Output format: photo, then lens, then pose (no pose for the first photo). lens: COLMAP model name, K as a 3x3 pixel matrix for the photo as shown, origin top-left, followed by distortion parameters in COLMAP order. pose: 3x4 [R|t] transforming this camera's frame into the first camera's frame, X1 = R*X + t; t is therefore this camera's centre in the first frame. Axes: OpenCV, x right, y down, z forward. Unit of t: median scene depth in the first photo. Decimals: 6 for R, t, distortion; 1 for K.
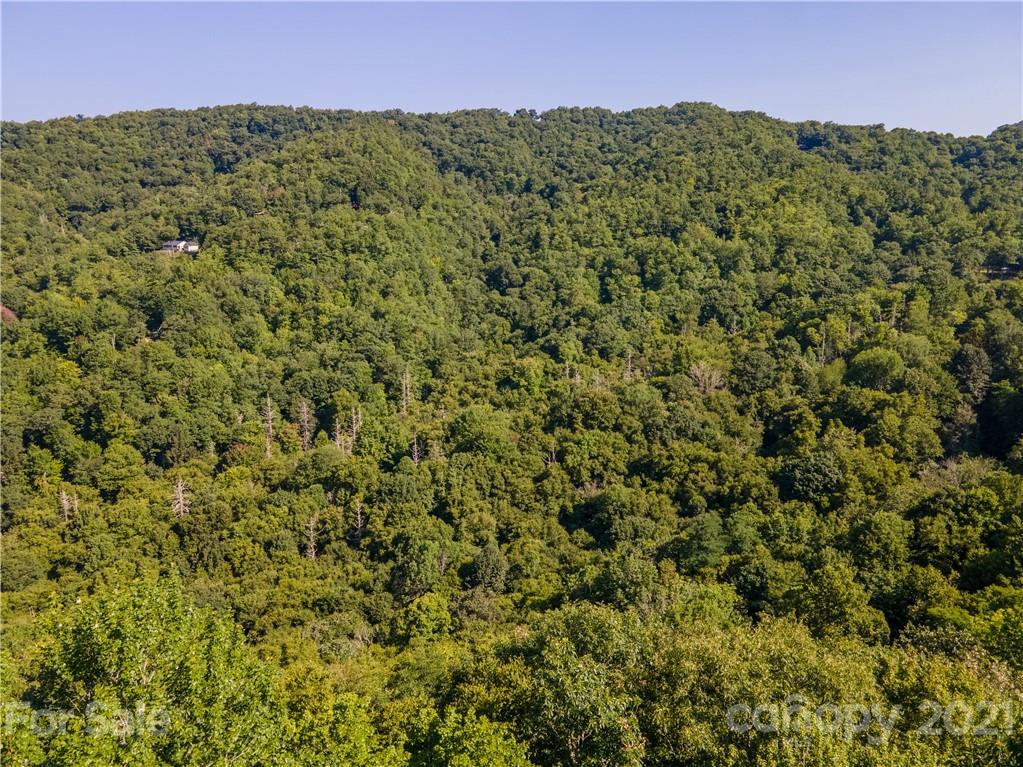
lens RADIAL K [[748.7, 0, 508.3], [0, 748.7, 377.9], [0, 0, 1]] dist [0.024606, 0.040057]
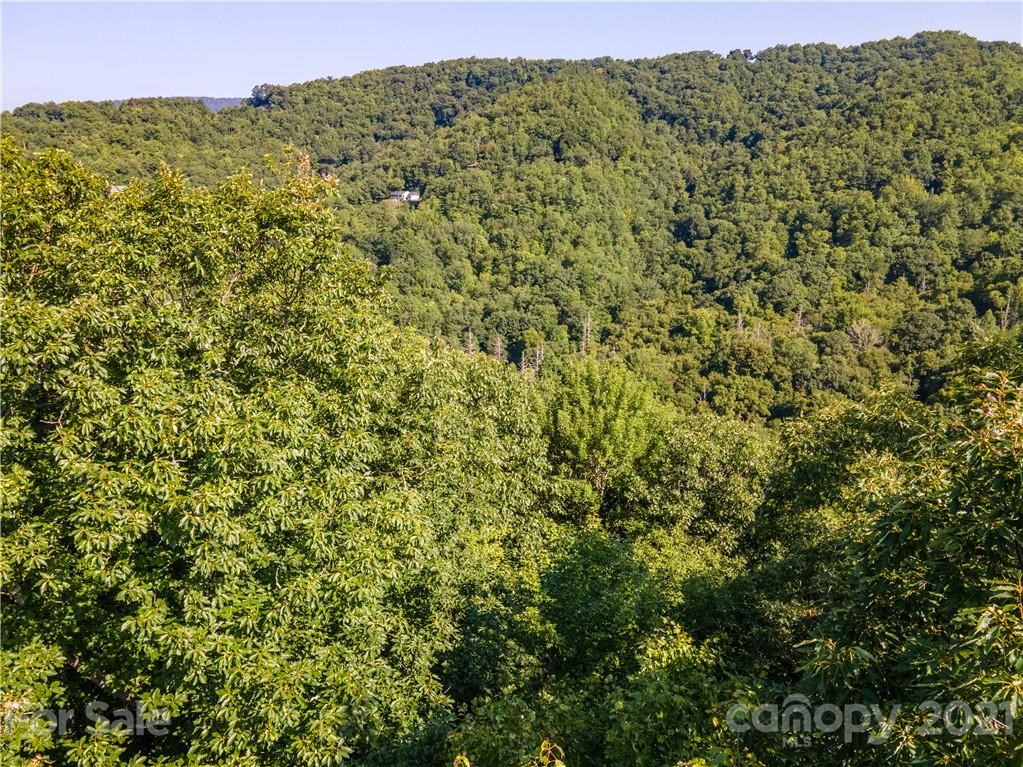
lens RADIAL K [[748.7, 0, 508.3], [0, 748.7, 377.9], [0, 0, 1]] dist [0.024606, 0.040057]
pose [[0.964314, 0.071668, -0.254876, 0.044119], [-0.052941, 0.995420, 0.079597, 0.001339], [0.259413, -0.063263, 0.963692, -0.124348]]
